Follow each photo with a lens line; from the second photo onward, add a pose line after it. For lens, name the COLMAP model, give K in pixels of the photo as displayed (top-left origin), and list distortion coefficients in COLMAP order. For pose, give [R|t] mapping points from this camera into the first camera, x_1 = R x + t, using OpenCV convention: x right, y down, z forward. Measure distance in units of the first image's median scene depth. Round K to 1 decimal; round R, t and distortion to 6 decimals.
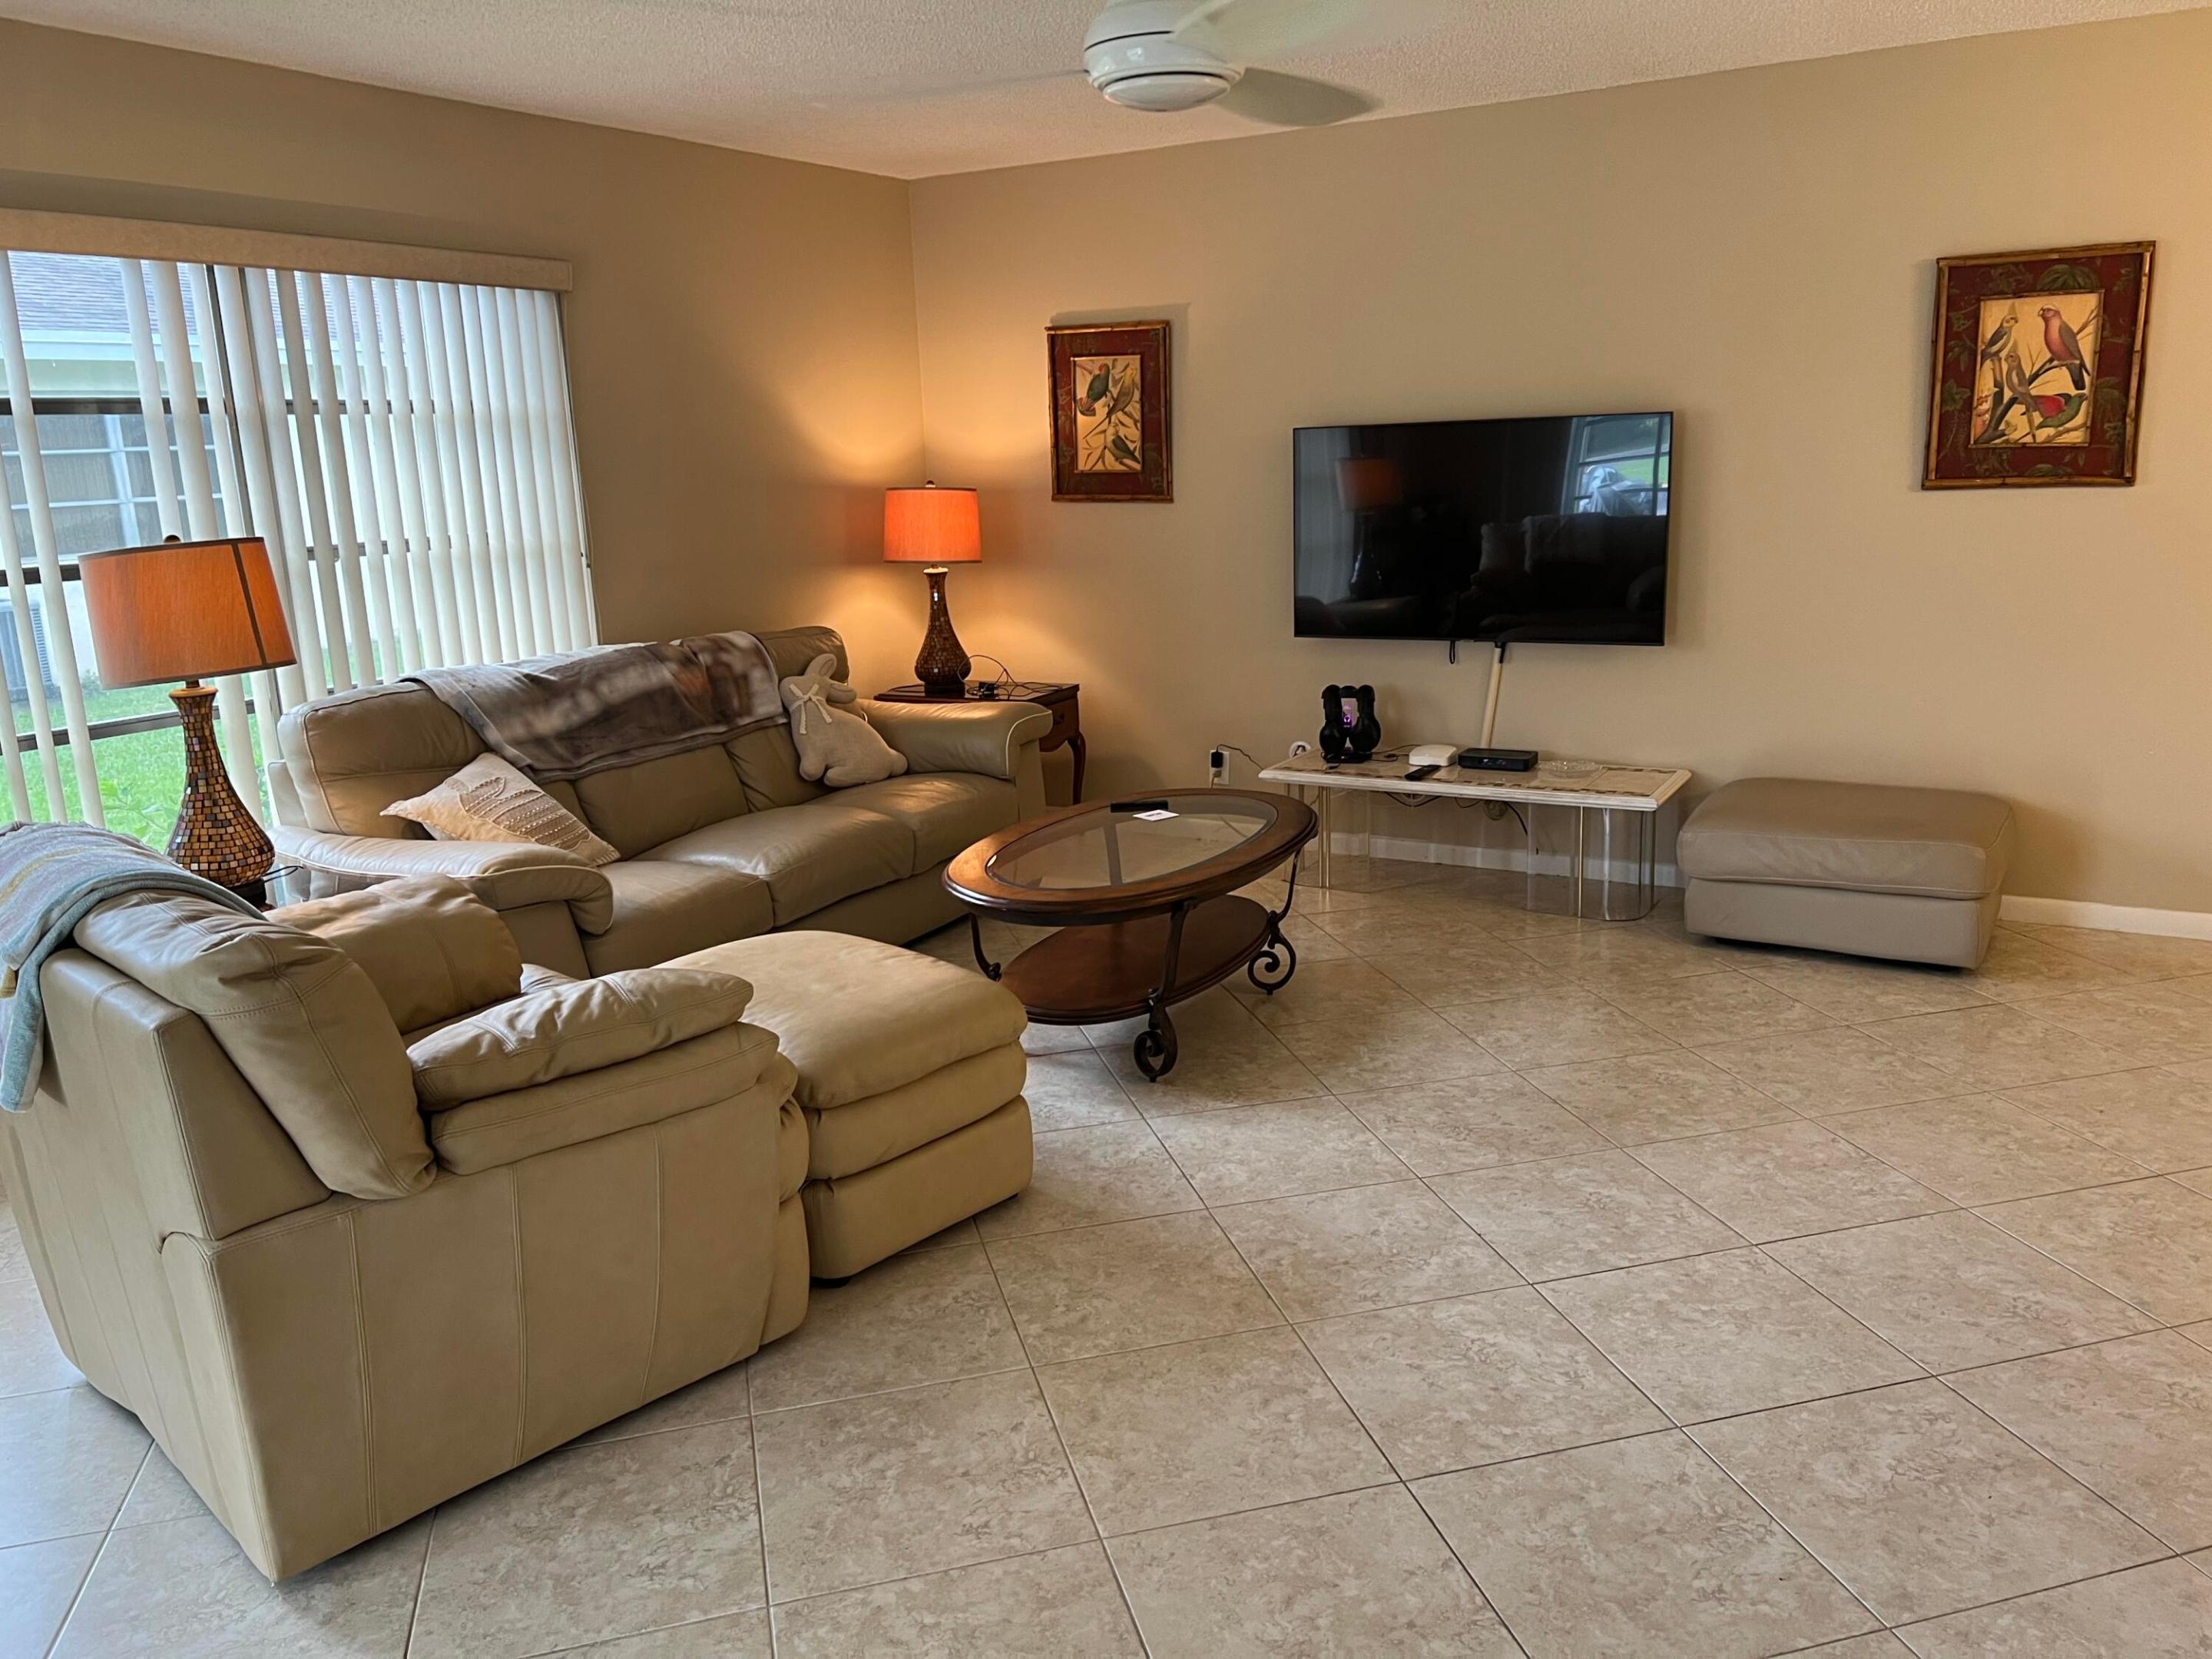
lens RADIAL K [[1640.6, 0, 1104.0], [0, 1640.6, 834.3], [0, 0, 1]] dist [0.023433, -0.022687]
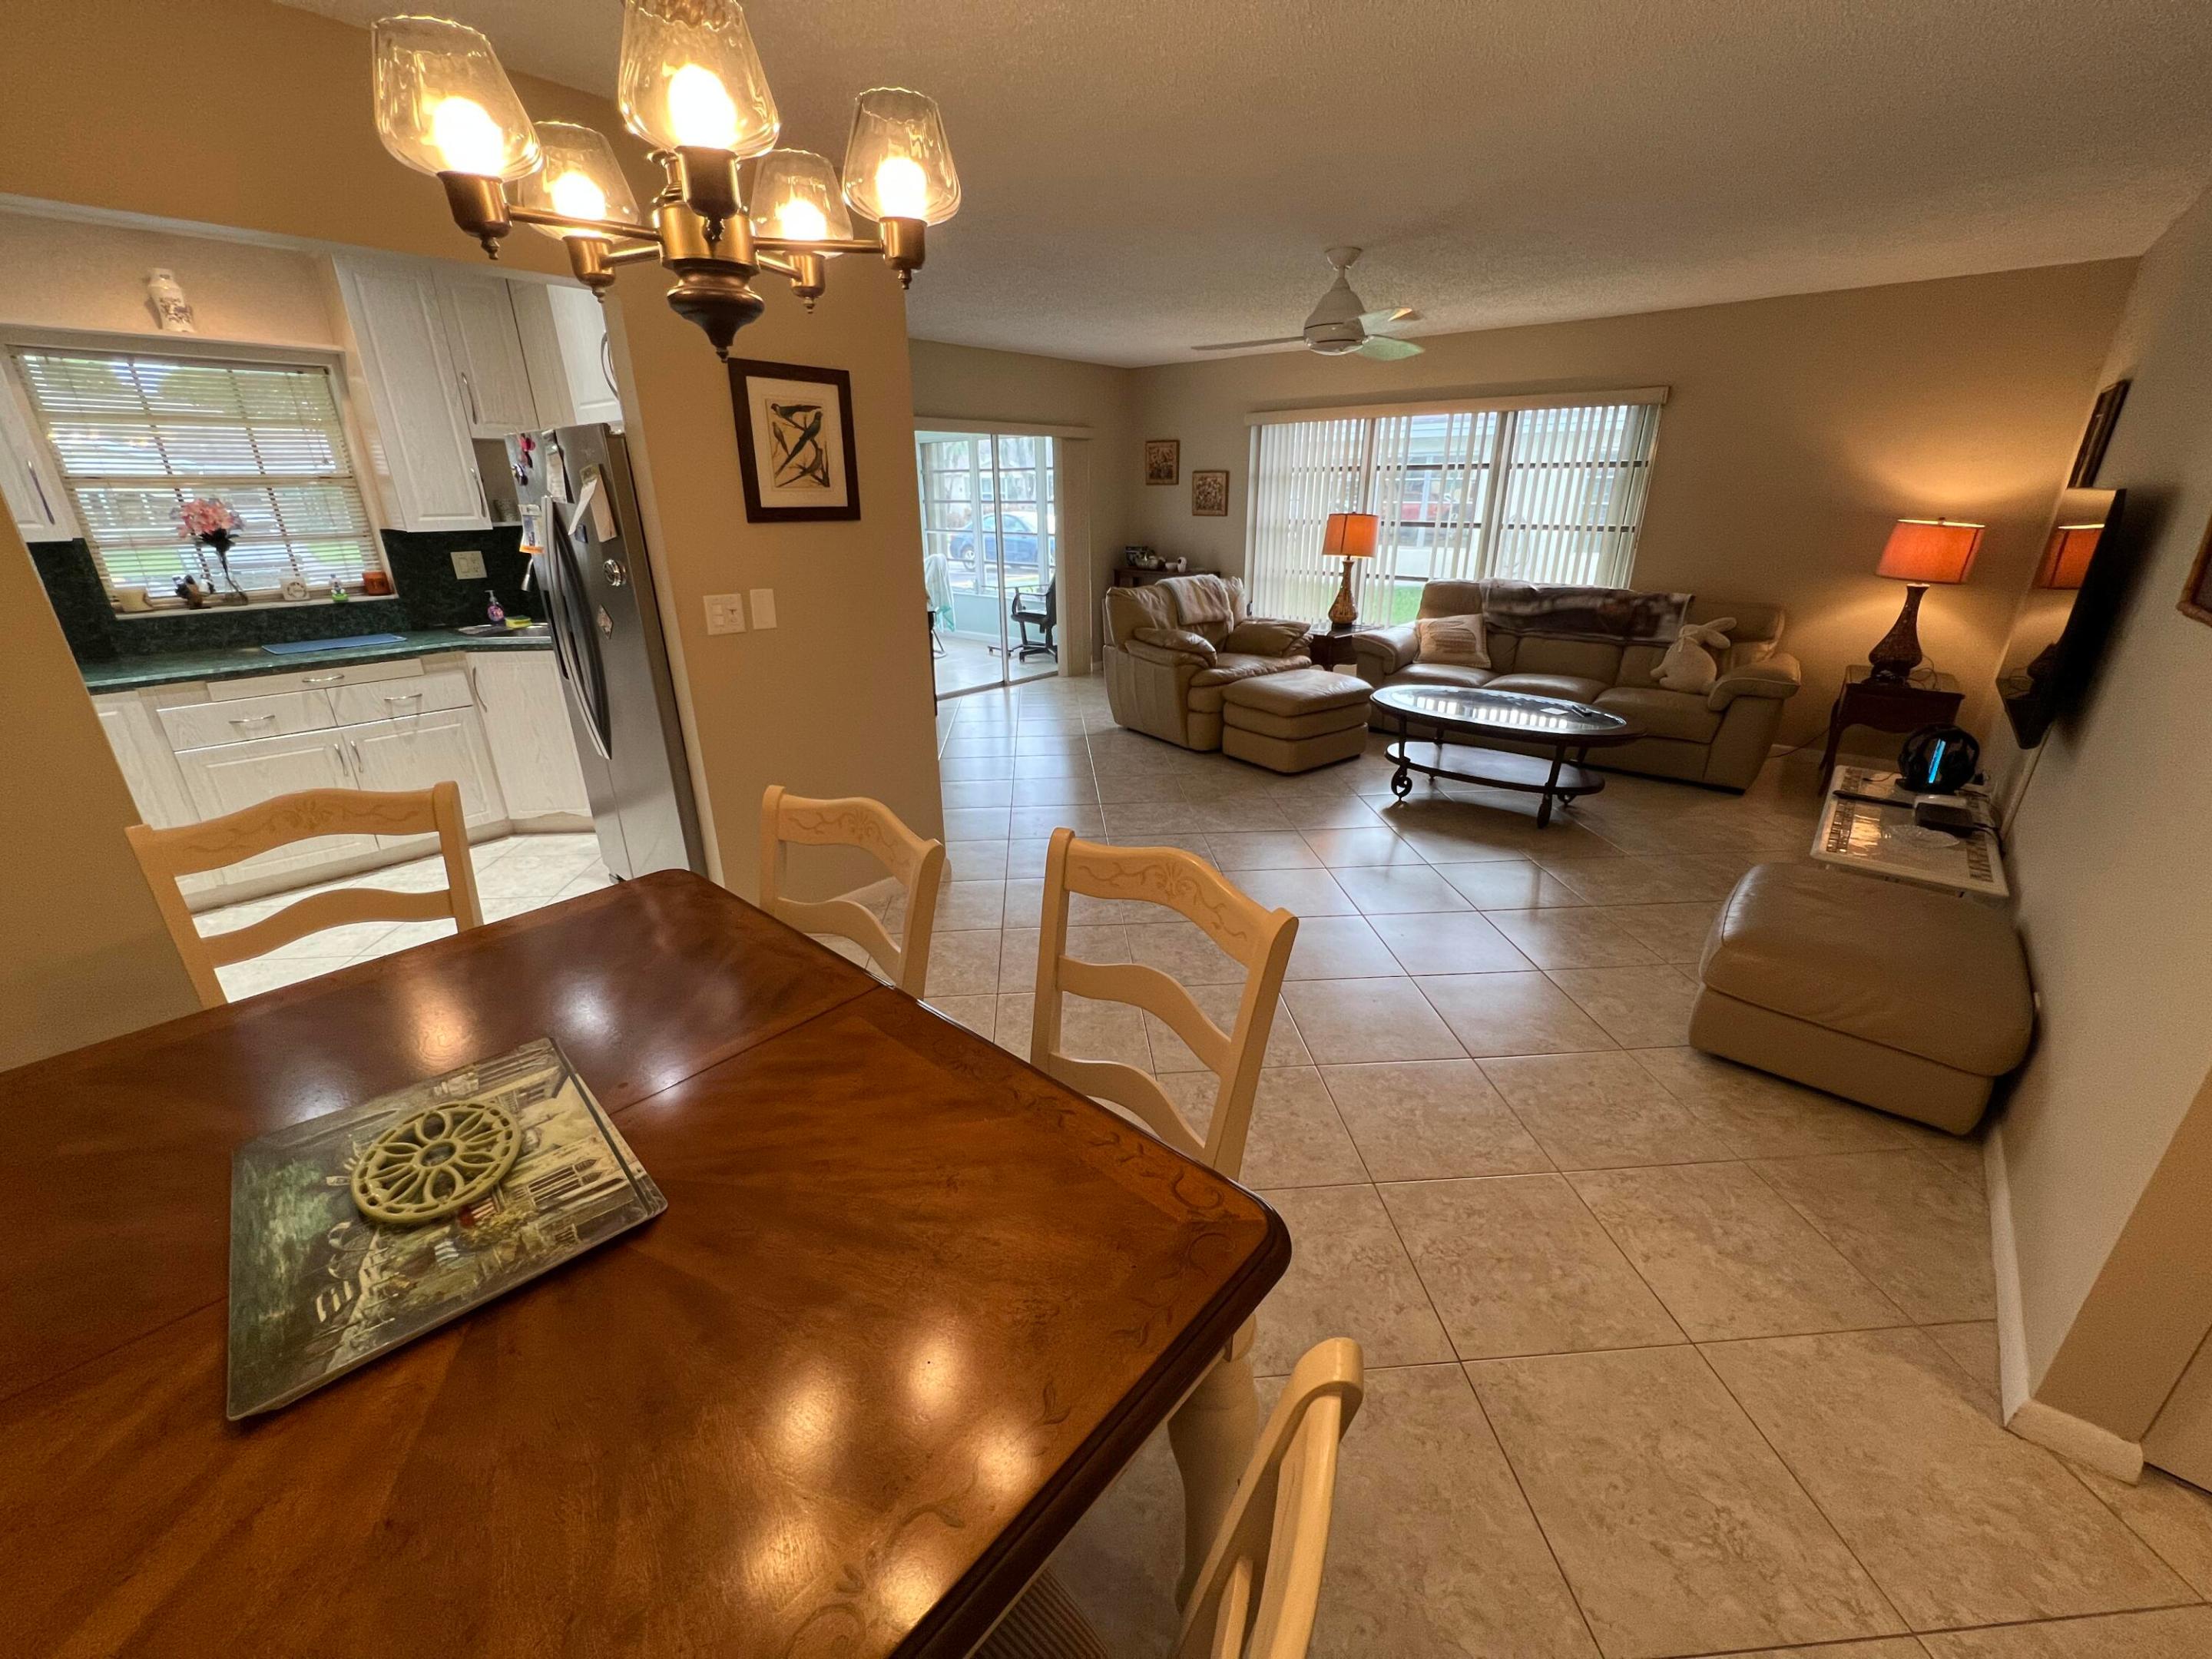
lens RADIAL K [[881.4, 0, 1106.9], [0, 881.4, 833.6], [0, 0, 1]] dist [-0.001865, 0.000171]
pose [[-0.174289, 0.395651, -0.901712, 0.903371], [-0.216417, 0.877946, 0.427054, -0.173773], [0.960618, 0.269576, -0.067391, 0.541367]]
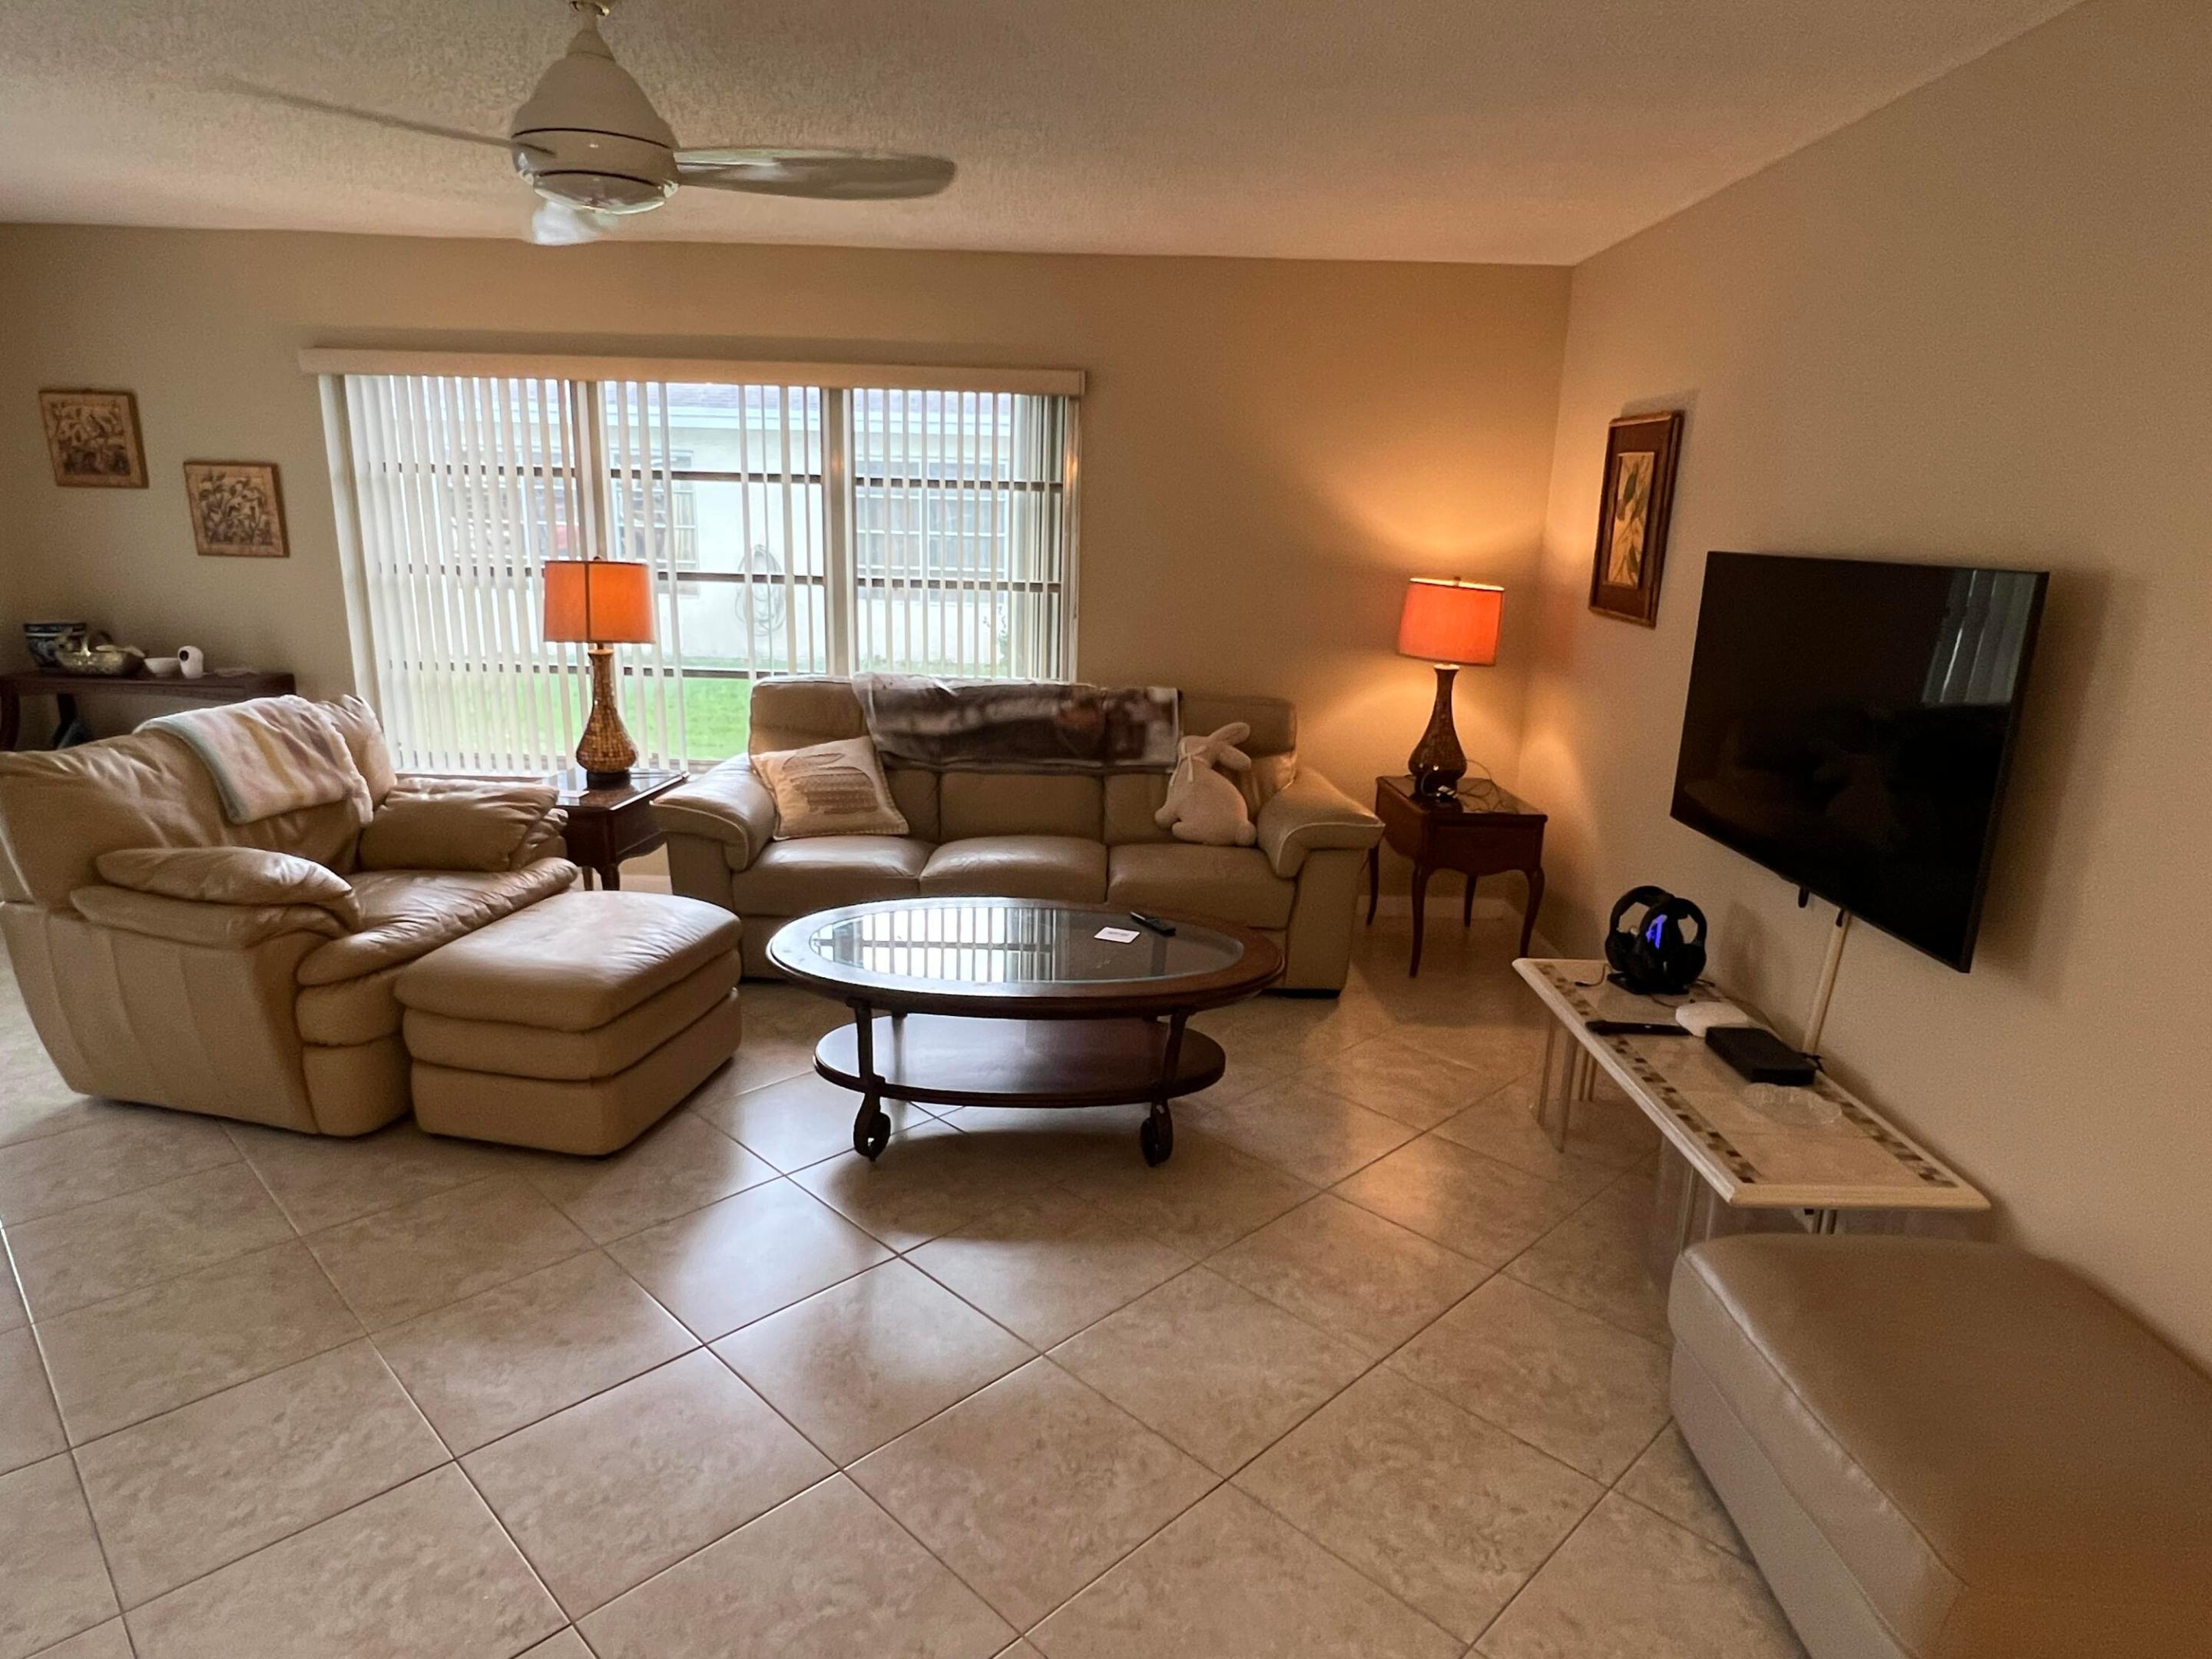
lens RADIAL K [[1306.2, 0, 1092.0], [0, 1306.2, 851.1], [0, 0, 1]] dist [-0.004243, 0.004272]
pose [[0.499618, 0.267394, -0.823943, 0.554052], [-0.245001, 0.955948, 0.161671, -0.154113], [0.830877, 0.121093, 0.543121, 0.488832]]
